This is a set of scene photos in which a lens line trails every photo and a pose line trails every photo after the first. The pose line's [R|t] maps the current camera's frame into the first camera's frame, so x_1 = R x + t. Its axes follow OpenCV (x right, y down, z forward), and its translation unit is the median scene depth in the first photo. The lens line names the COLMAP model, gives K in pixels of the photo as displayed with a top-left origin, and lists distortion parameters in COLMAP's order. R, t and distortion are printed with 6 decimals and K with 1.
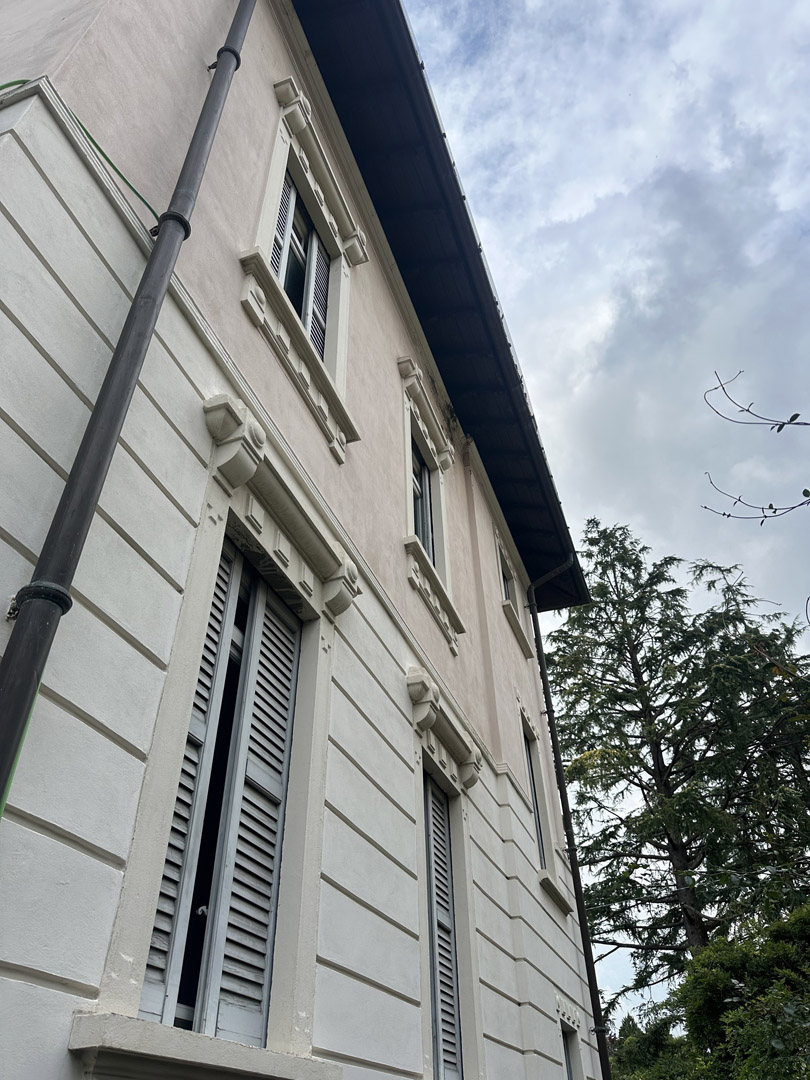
lens RADIAL K [[752.5, 0, 405.0], [0, 752.5, 540.0], [0, 0, 1]] dist [0.117196, -0.147725]
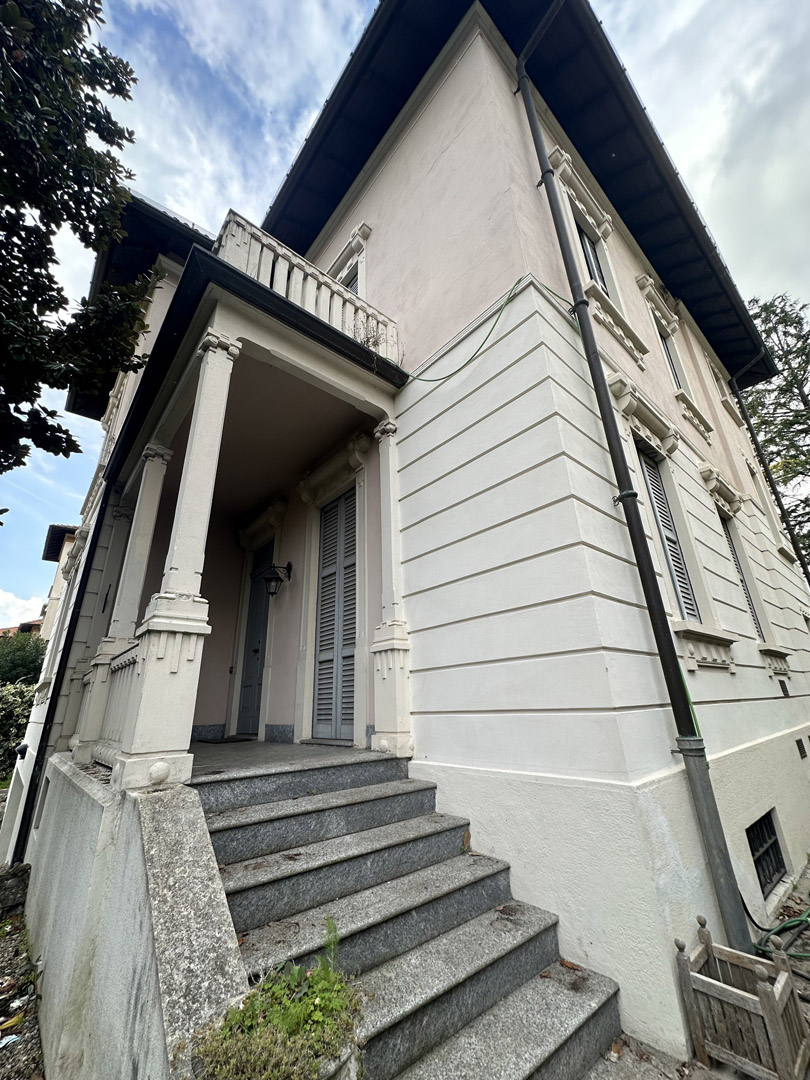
lens RADIAL K [[427.4, 0, 405.0], [0, 427.4, 540.0], [0, 0, 1]] dist [0.001025, 0.000051]
pose [[0.872246, -0.186366, -0.452168, -0.111713], [0.323658, 0.913093, 0.248005, -0.096019], [0.366651, -0.362669, 0.856760, -0.156540]]
